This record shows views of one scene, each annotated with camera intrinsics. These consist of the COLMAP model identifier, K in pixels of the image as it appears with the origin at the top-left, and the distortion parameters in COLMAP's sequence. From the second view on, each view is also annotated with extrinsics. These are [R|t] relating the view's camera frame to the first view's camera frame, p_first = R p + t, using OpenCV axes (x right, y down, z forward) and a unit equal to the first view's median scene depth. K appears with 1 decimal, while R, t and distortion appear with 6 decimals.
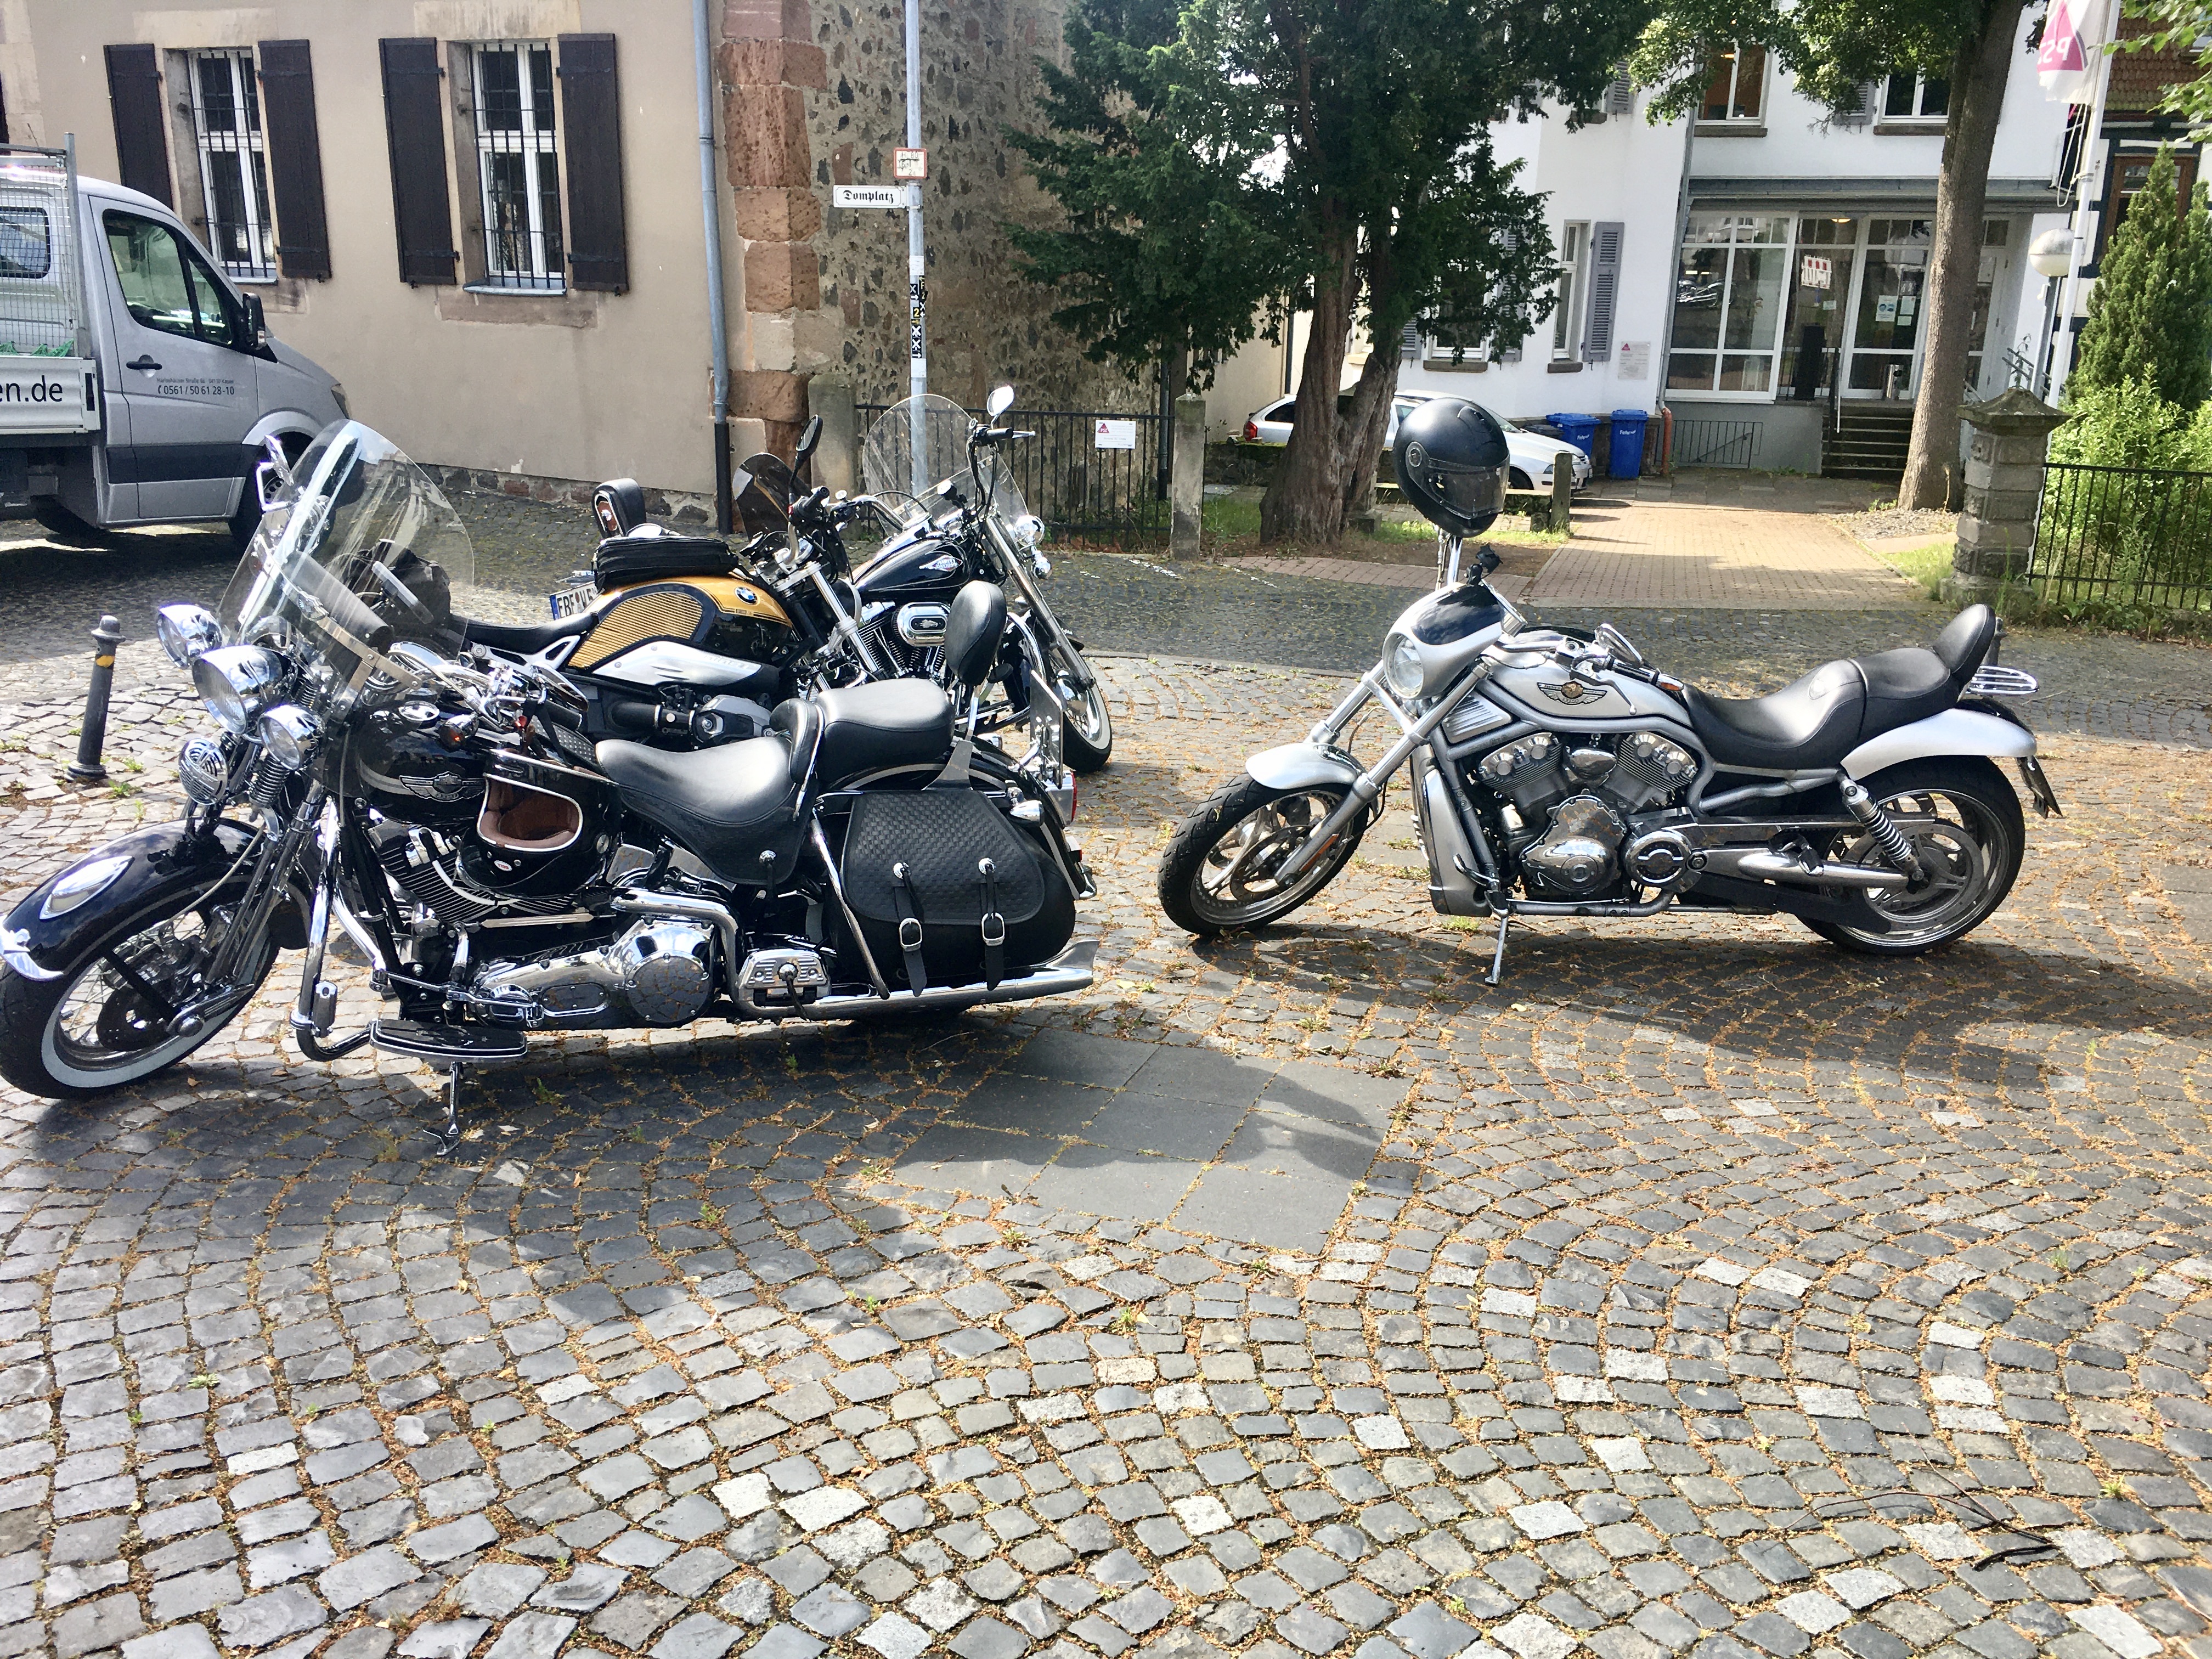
lens RADIAL K [[1864.6, 0, 1106.0], [0, 1864.6, 829.5], [0, 0, 1]] dist [0.063286, -0.100262]
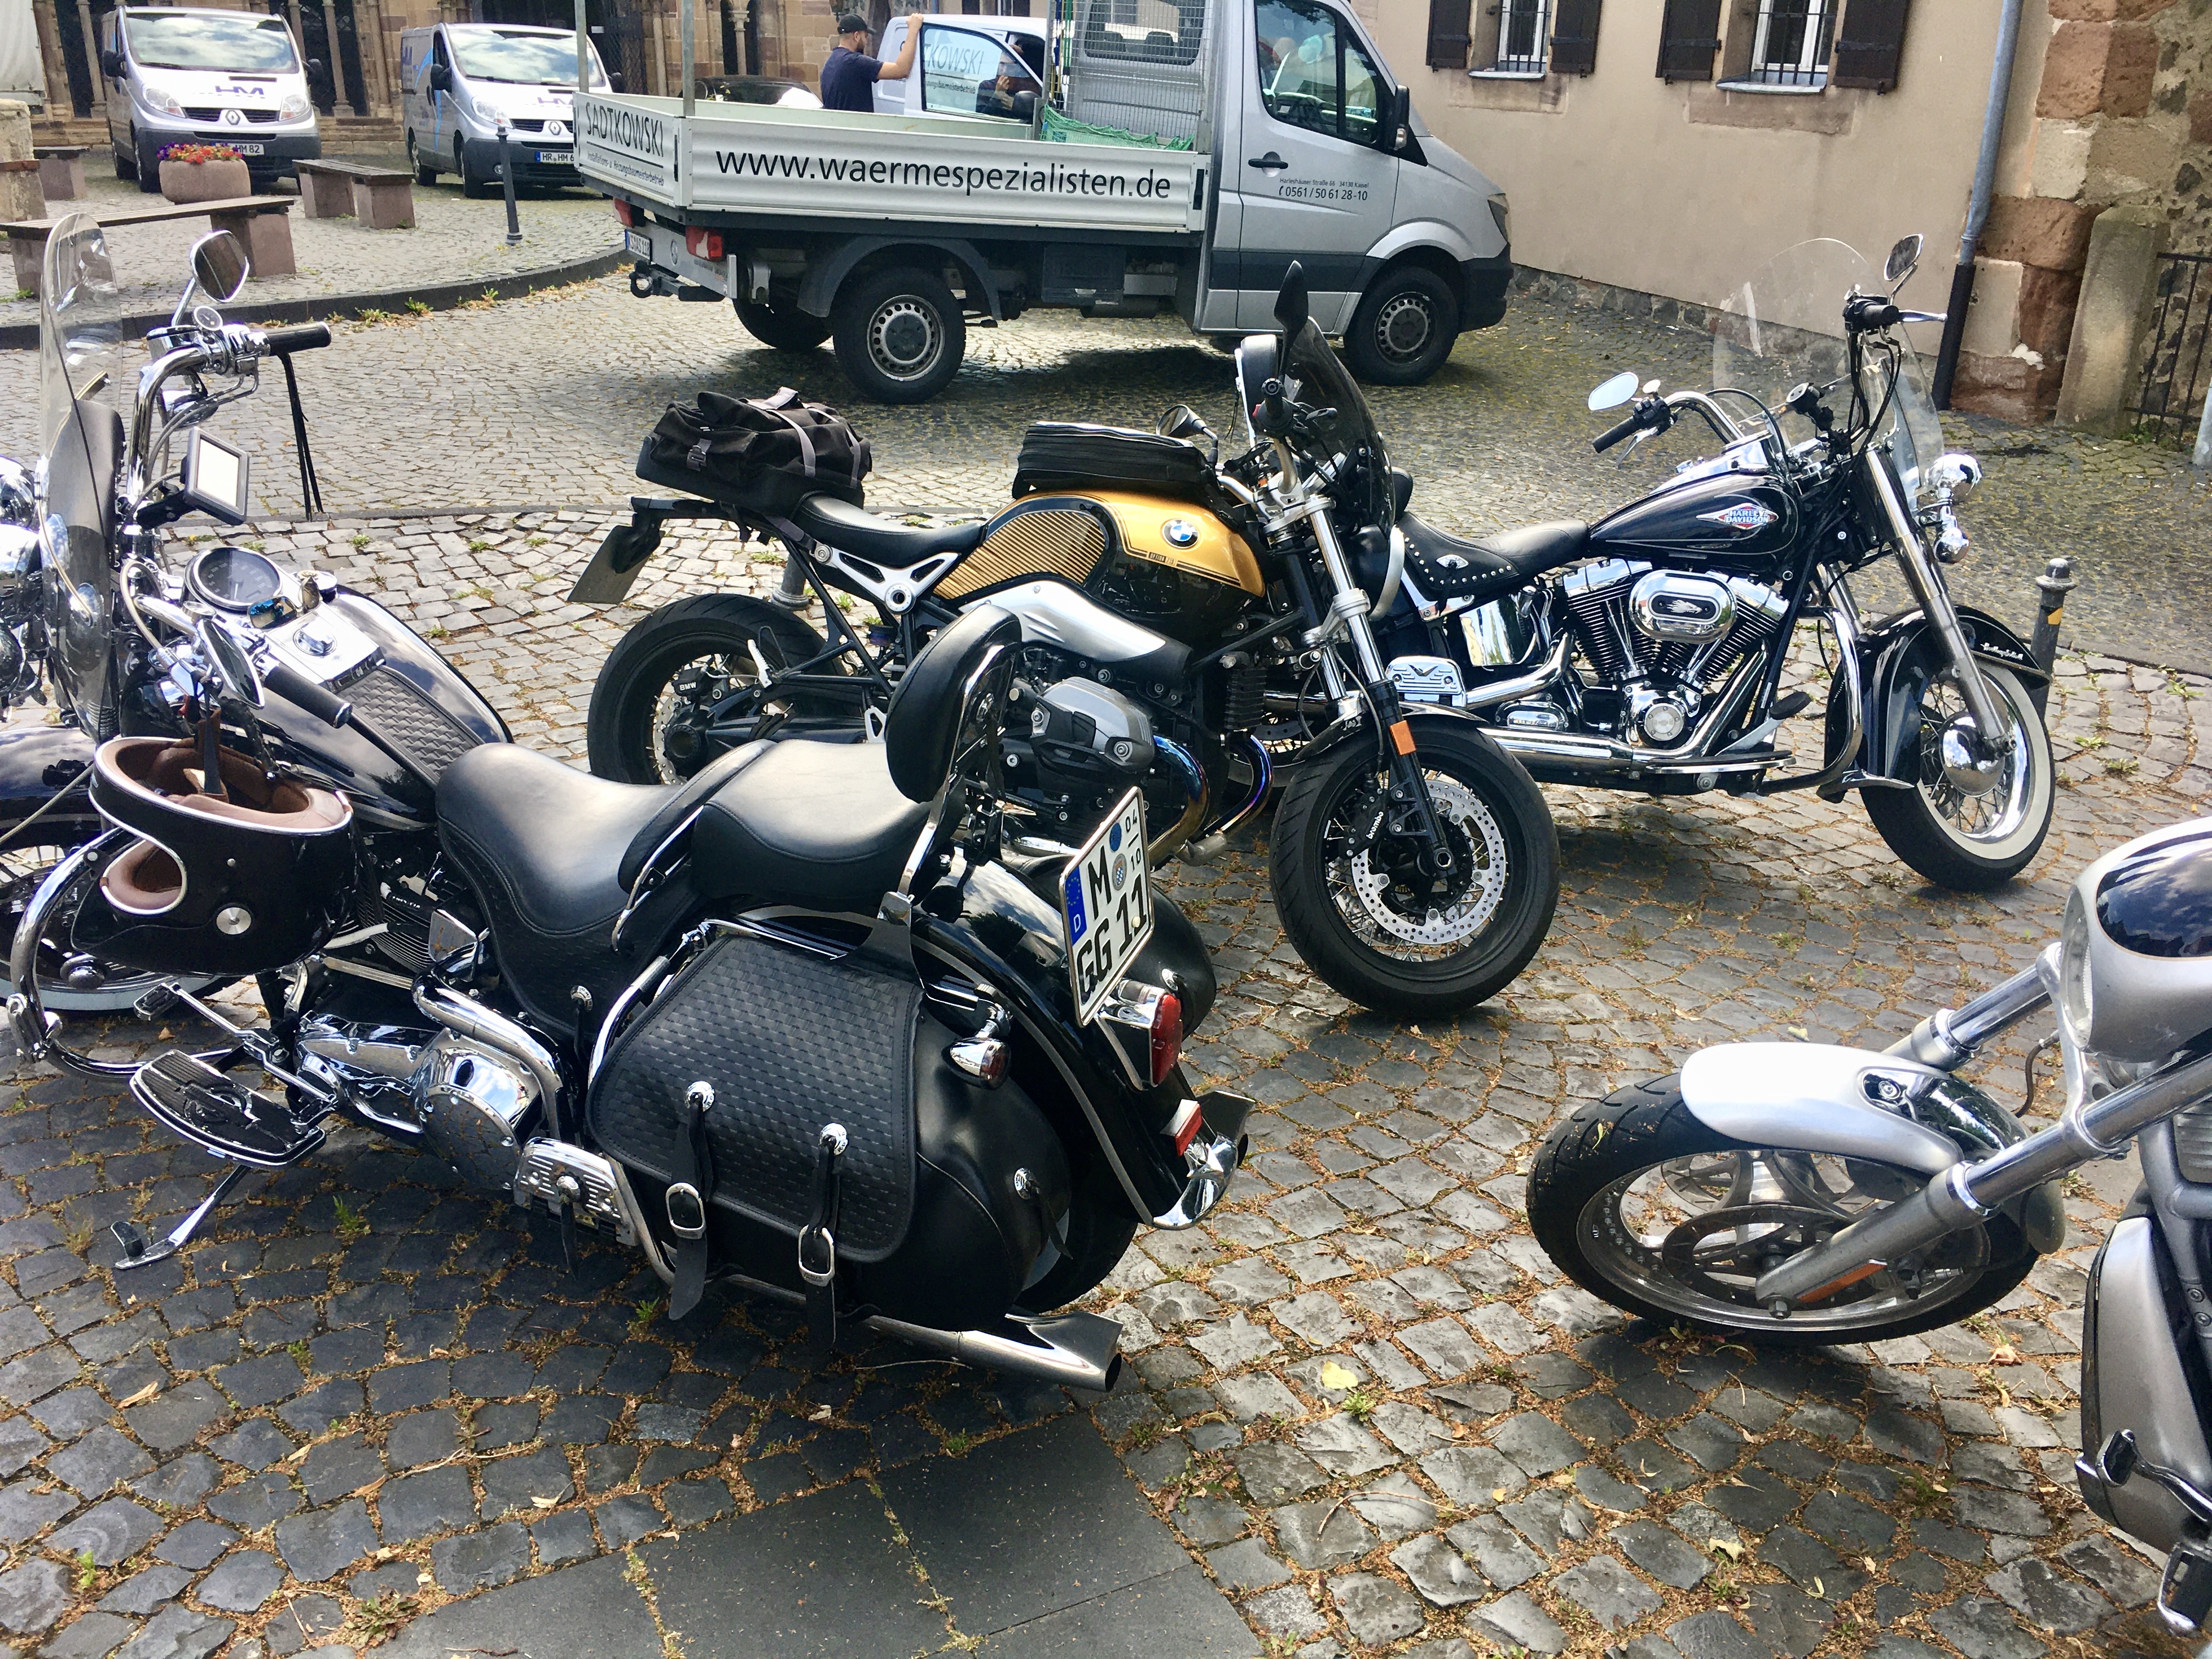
lens RADIAL K [[1864.6, 0, 1106.0], [0, 1864.6, 829.5], [0, 0, 1]] dist [0.063286, -0.100262]
pose [[0.727457, 0.260505, -0.634778, 0.114700], [-0.202536, 0.965429, 0.164092, -0.062766], [0.655580, 0.009196, 0.755070, 0.242417]]
